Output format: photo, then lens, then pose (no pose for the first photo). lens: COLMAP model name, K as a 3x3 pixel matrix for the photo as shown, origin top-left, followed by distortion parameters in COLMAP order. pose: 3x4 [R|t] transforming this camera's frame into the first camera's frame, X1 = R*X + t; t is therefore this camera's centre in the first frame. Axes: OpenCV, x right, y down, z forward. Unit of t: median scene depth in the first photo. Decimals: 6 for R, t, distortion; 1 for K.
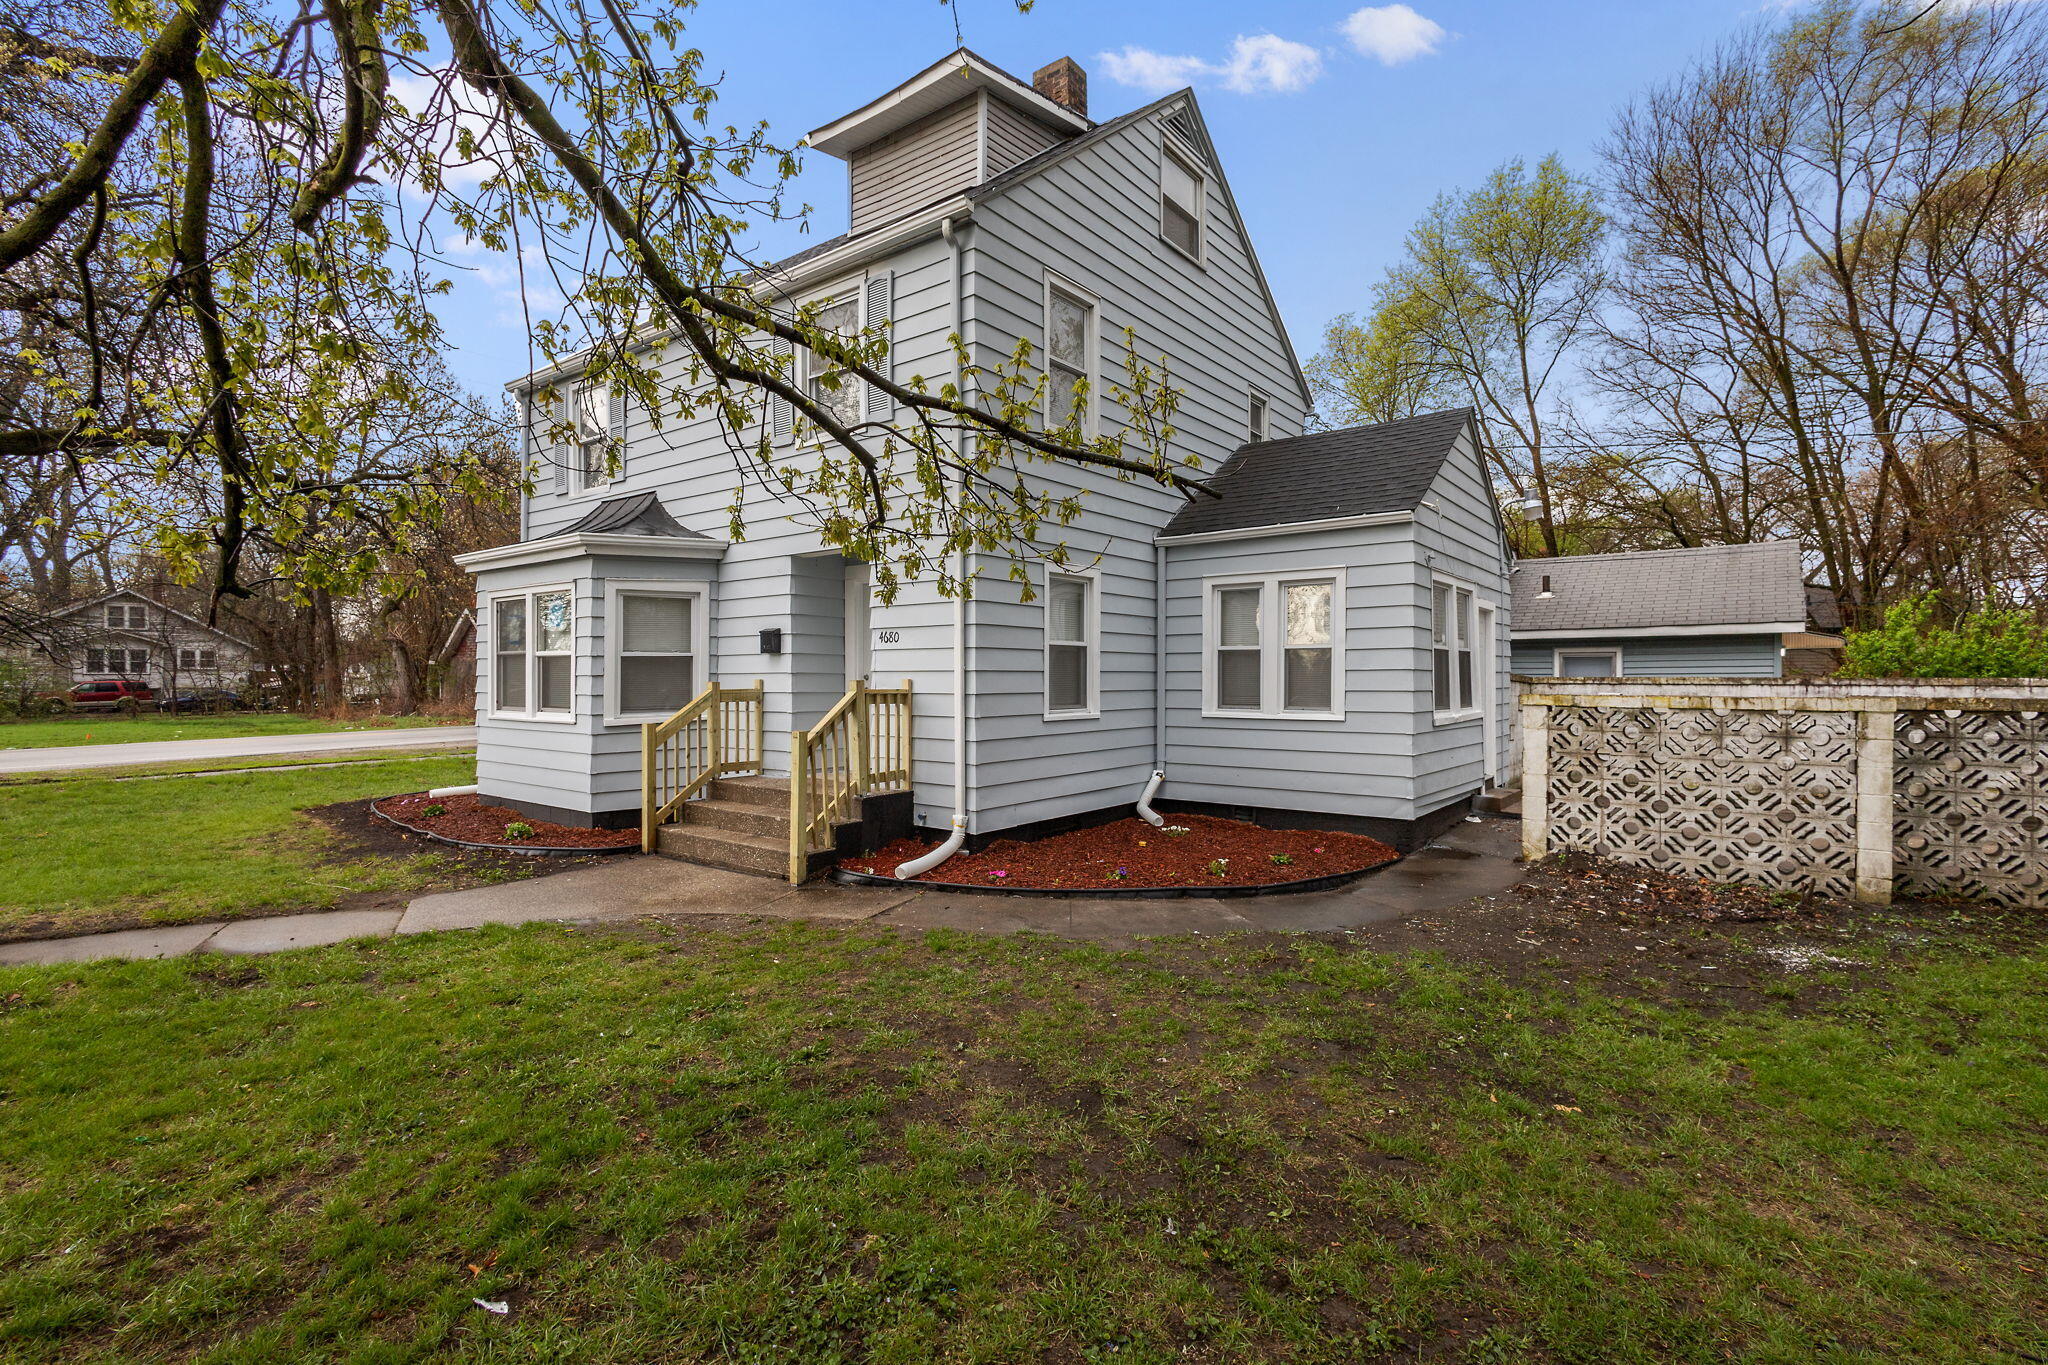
lens RADIAL K [[942.9, 0, 1020.6], [0, 942.9, 675.3], [0, 0, 1]] dist [0.009029, 0.000429]
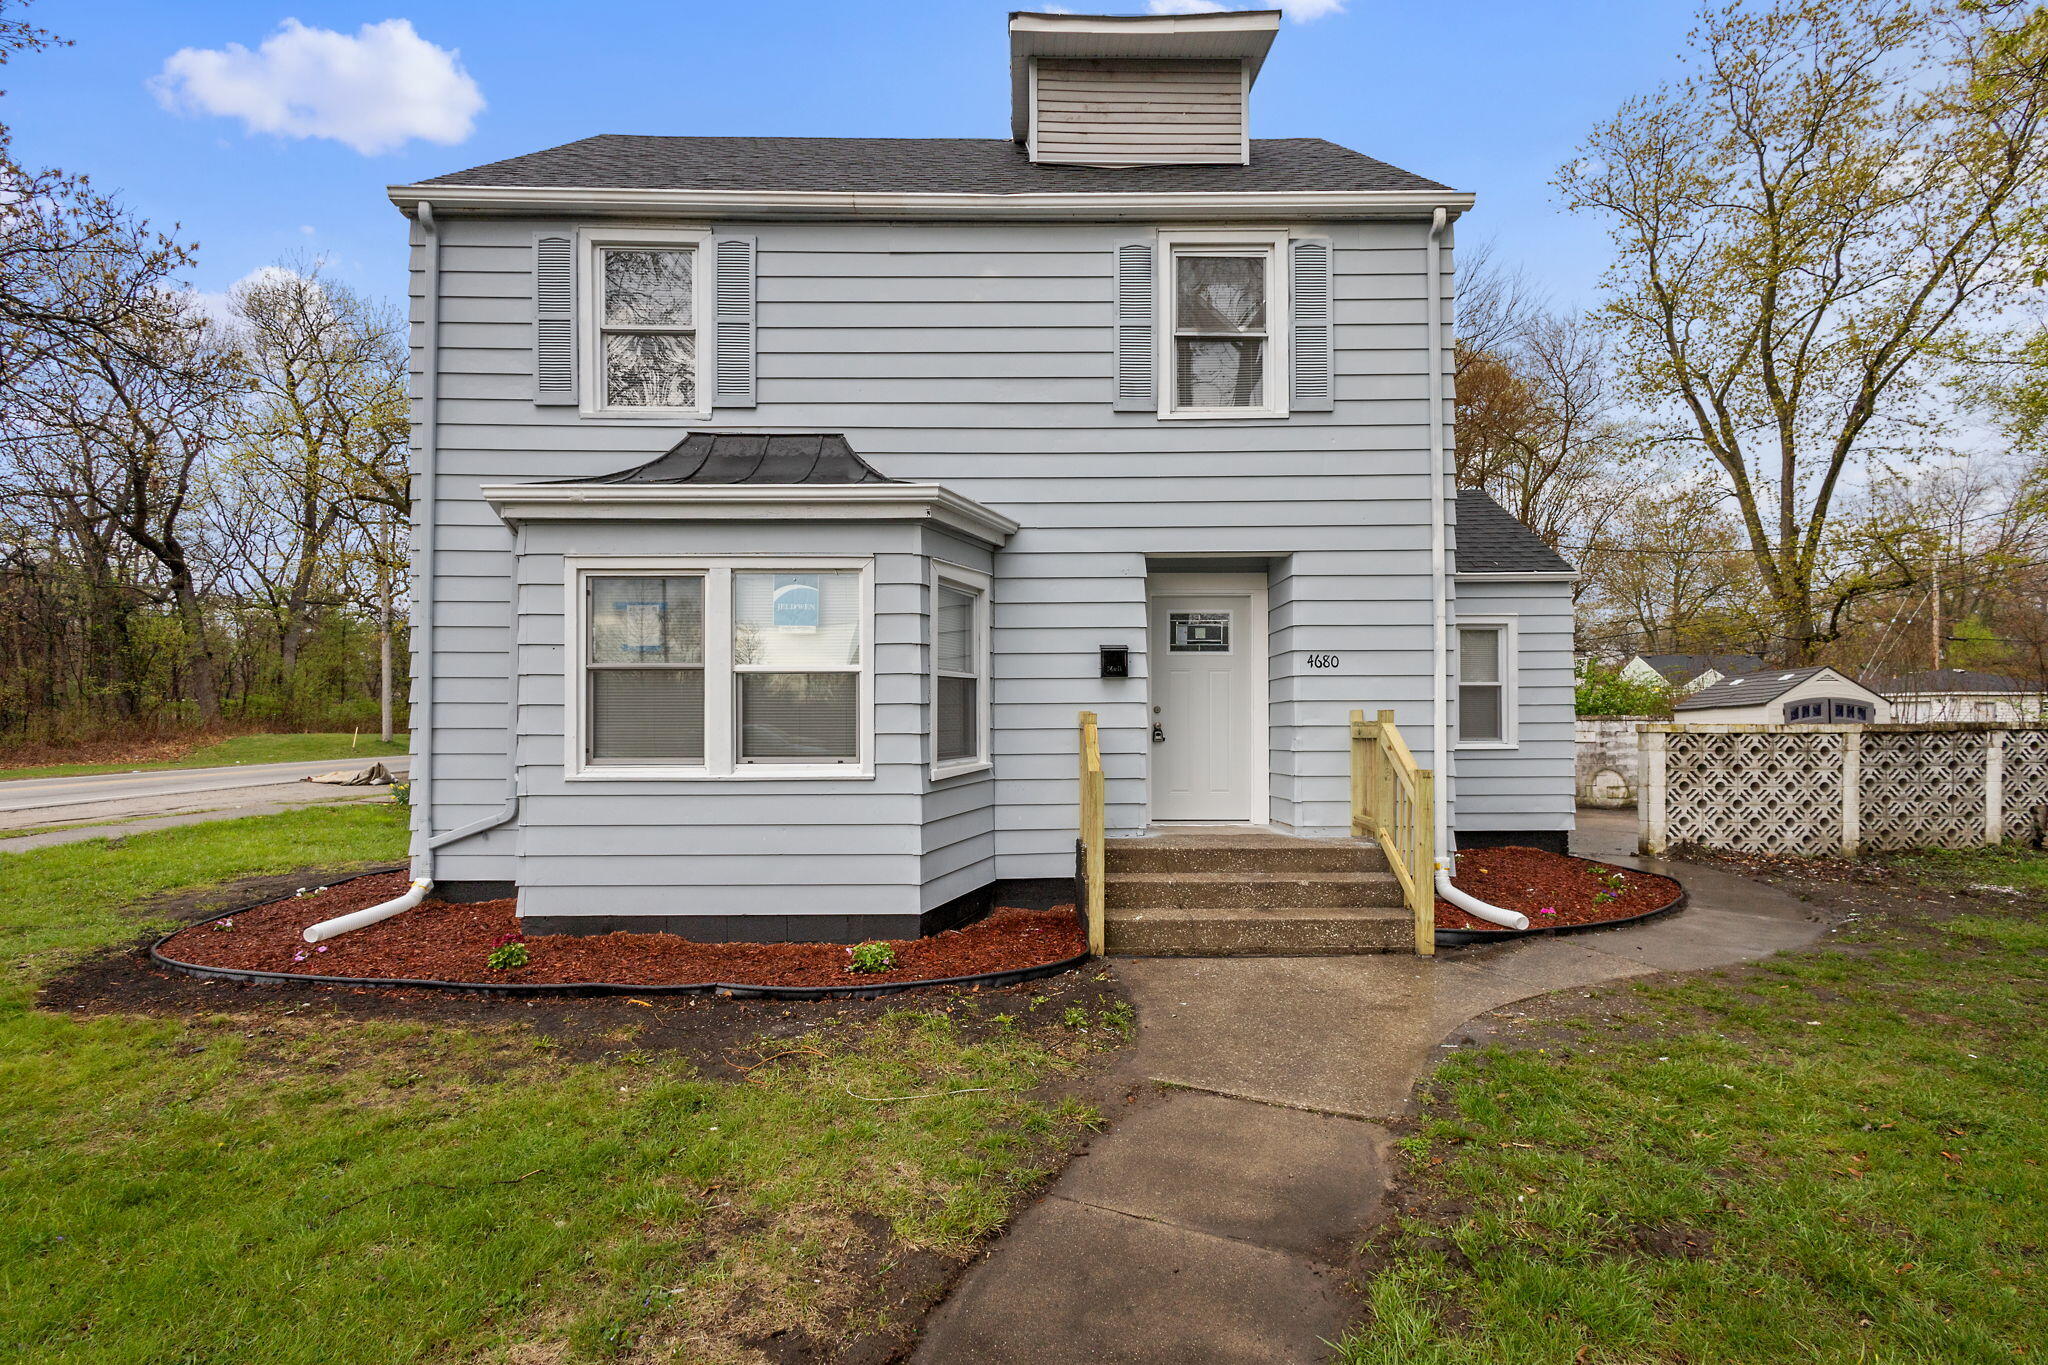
lens RADIAL K [[942.9, 0, 1020.6], [0, 942.9, 675.3], [0, 0, 1]] dist [0.009029, 0.000429]
pose [[0.778847, 0.027766, 0.626599, -0.856709], [-0.000841, 0.999065, -0.043225, 0.009214], [-0.627213, 0.033139, 0.778142, 0.476560]]
